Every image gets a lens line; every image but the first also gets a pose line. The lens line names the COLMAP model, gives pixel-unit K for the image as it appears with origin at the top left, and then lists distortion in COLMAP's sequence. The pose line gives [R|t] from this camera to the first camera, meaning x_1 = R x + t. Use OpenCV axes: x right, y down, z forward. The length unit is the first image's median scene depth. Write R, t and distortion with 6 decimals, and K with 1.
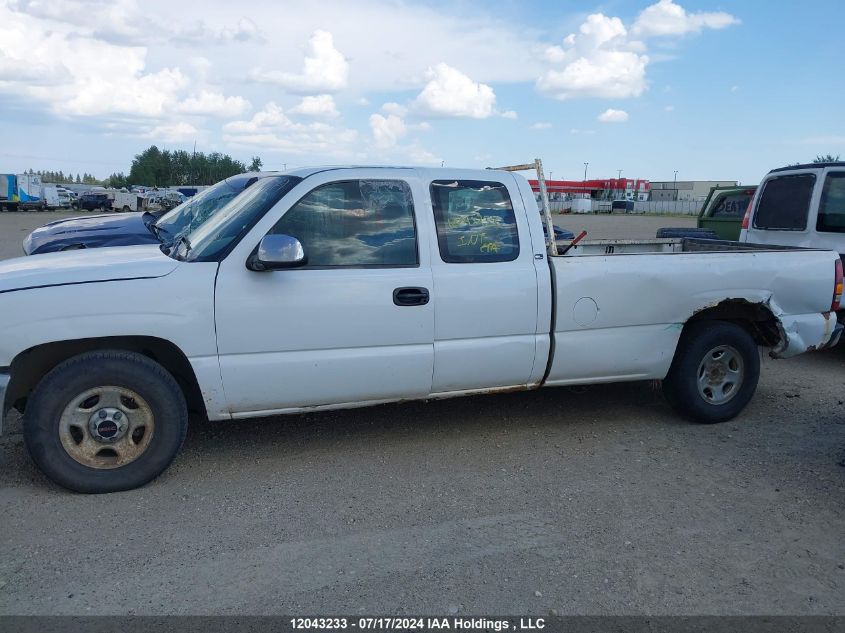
lens RADIAL K [[674.5, 0, 422.5], [0, 674.5, 316.5], [0, 0, 1]] dist [0.020821, -0.018559]
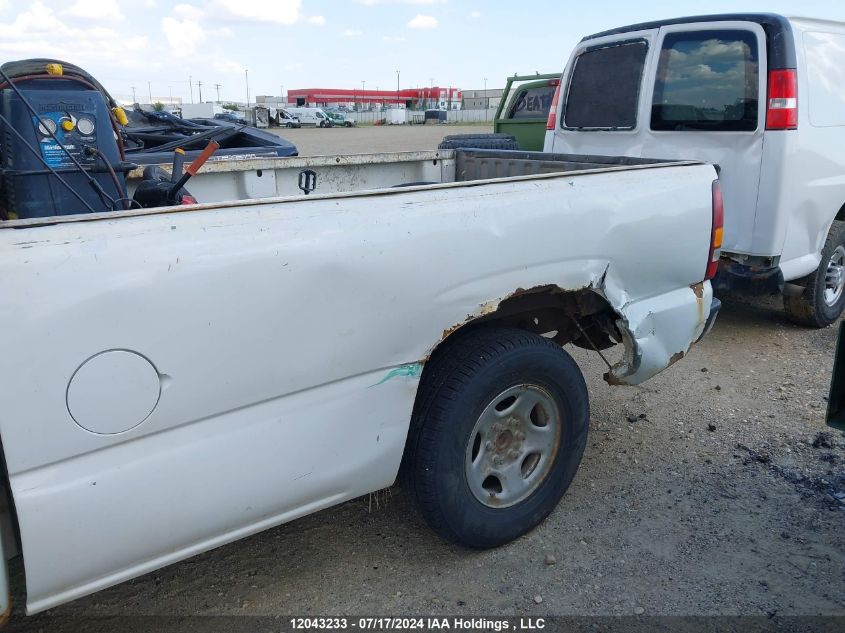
lens RADIAL K [[674.5, 0, 422.5], [0, 674.5, 316.5], [0, 0, 1]] dist [0.020821, -0.018559]
pose [[0.966273, -0.097968, 0.238157, 0.169058], [0.068438, 0.989246, 0.129265, -0.041183], [-0.248259, -0.108607, 0.962586, 0.352725]]
